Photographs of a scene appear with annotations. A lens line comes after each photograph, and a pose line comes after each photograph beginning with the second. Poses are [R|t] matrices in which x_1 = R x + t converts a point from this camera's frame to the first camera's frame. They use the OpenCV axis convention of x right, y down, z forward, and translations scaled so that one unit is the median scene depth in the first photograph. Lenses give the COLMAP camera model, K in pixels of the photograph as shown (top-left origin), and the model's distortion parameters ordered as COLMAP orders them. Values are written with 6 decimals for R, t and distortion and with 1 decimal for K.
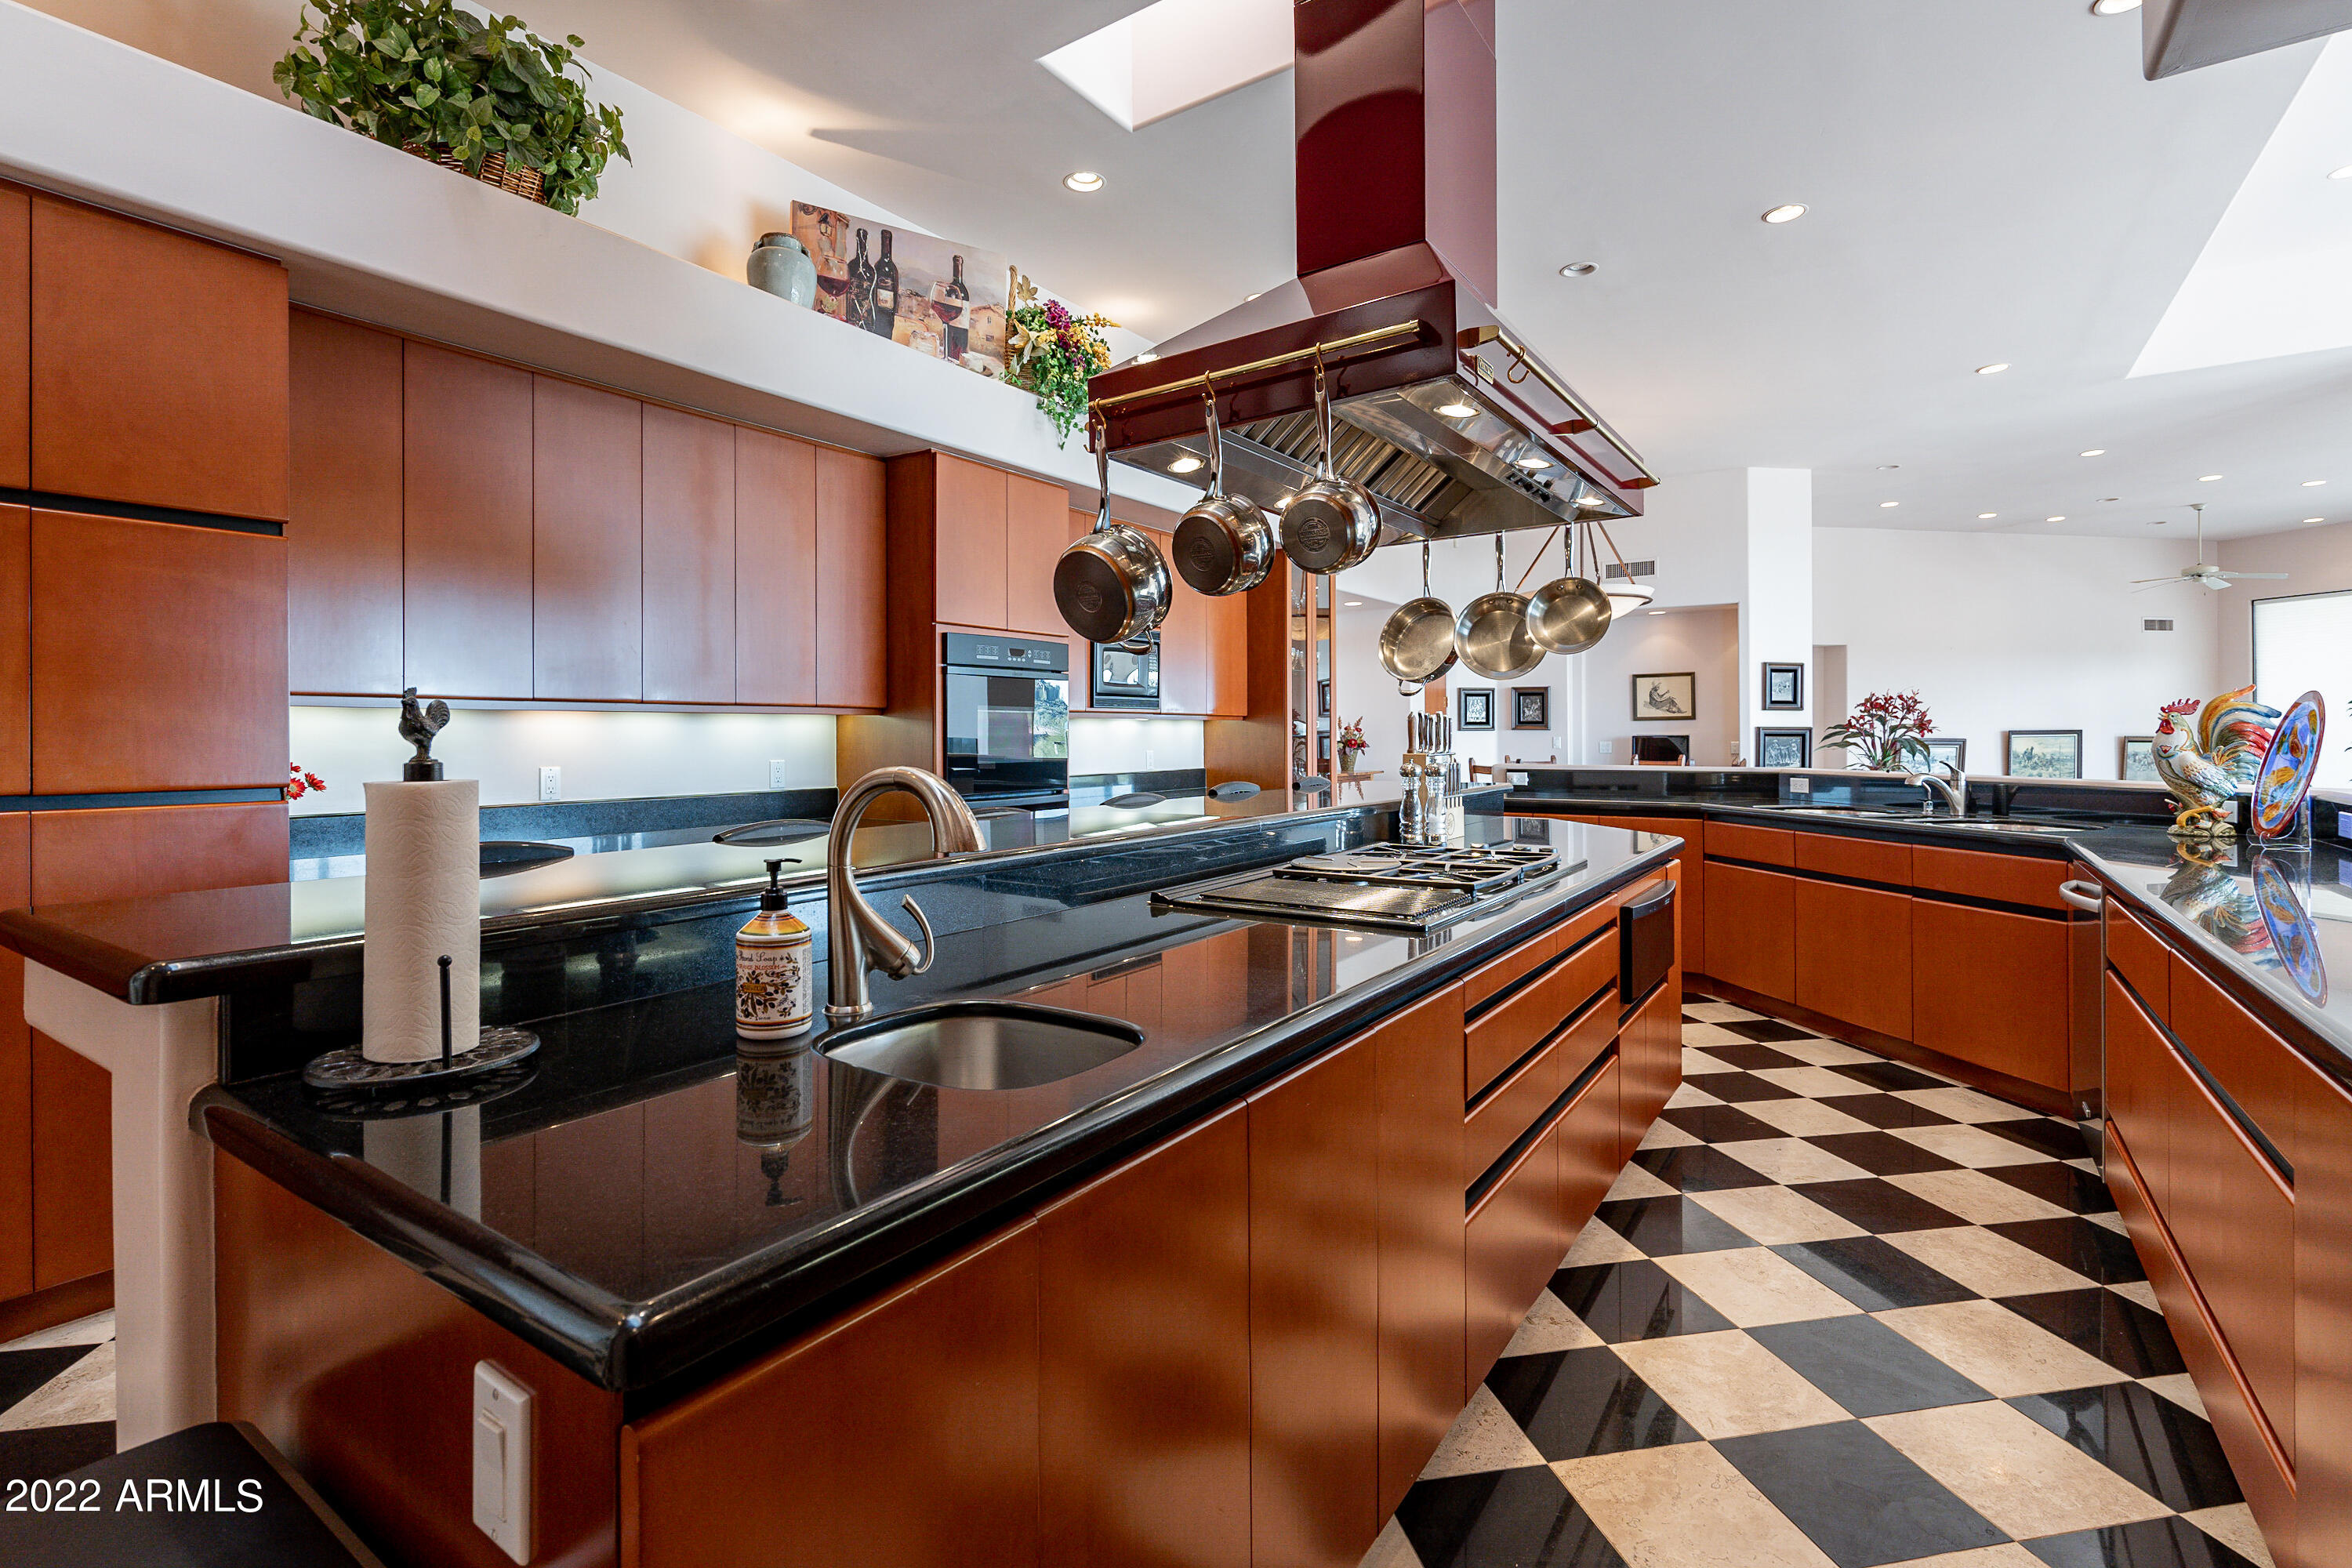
lens RADIAL K [[1068.2, 0, 1166.4], [0, 1068.2, 728.9], [0, 0, 1]] dist [0.000207, 0.000032]
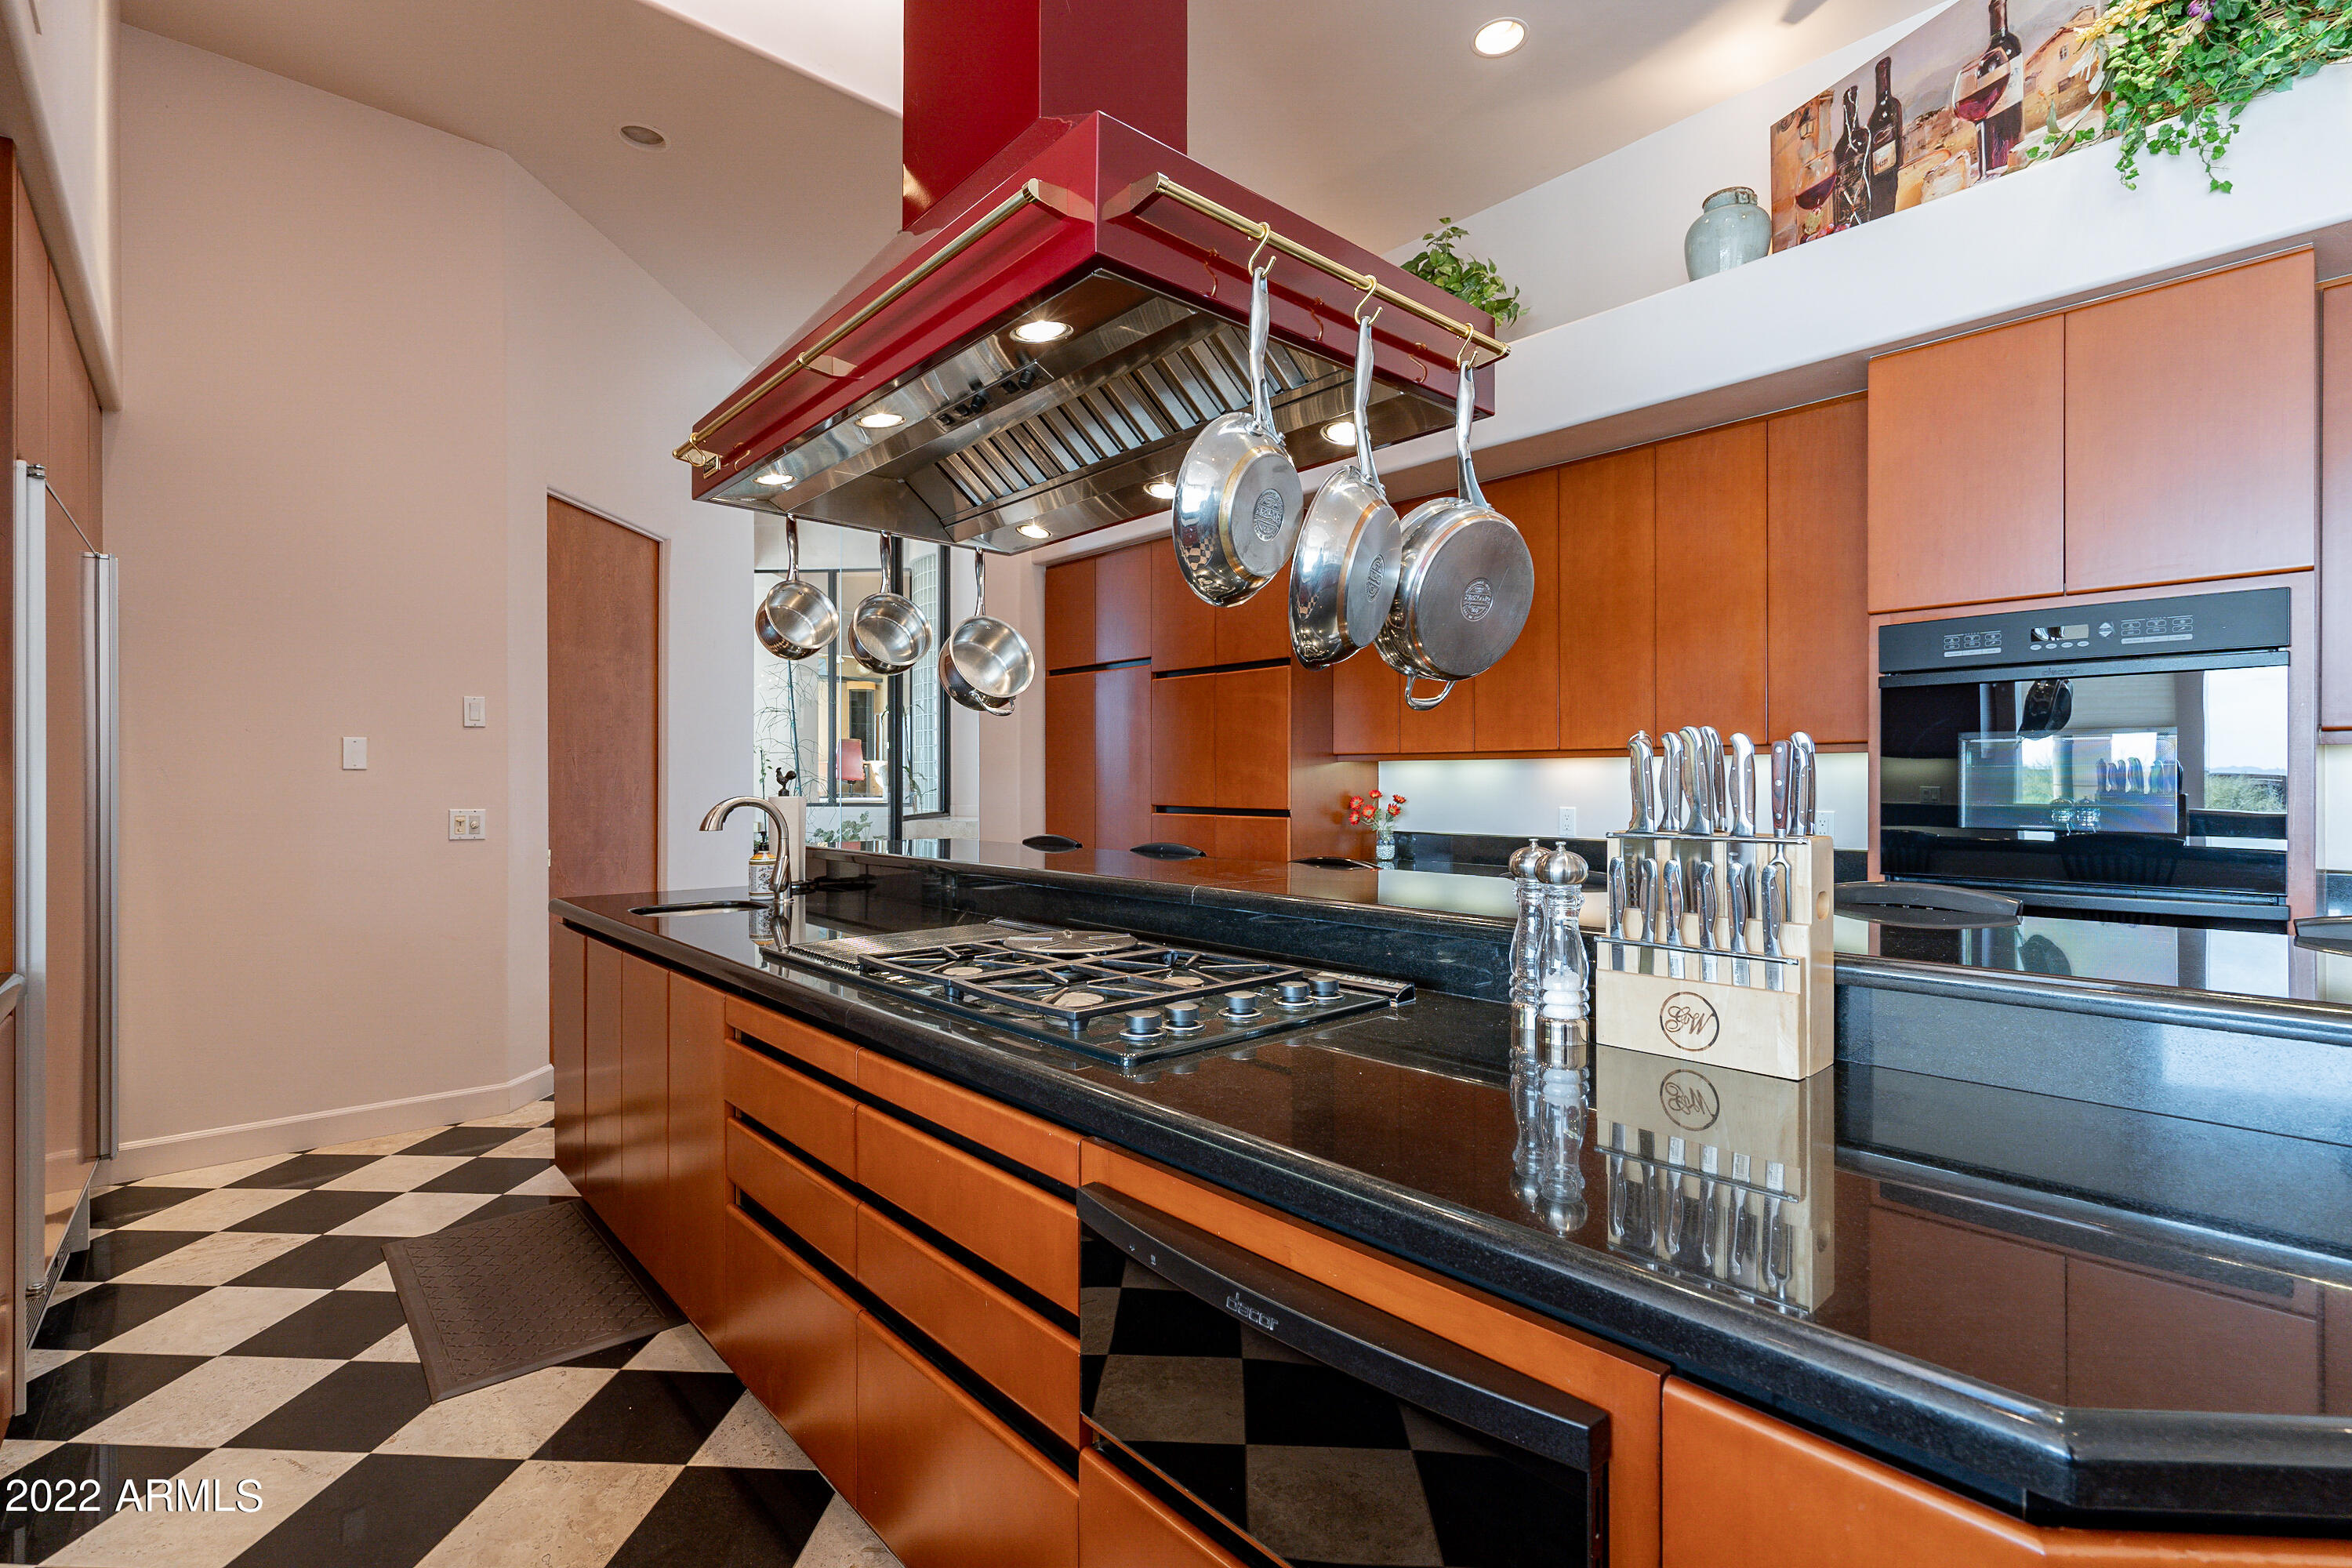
lens RADIAL K [[1068.2, 0, 1185.7], [0, 1068.2, 777.0], [0, 0, 1]] dist [0.000207, 0.000032]
pose [[-0.259808, 0.013892, -0.965560, 0.537966], [0.003327, 0.999903, 0.013491, -0.012599], [0.965655, 0.000292, -0.259829, 0.754574]]
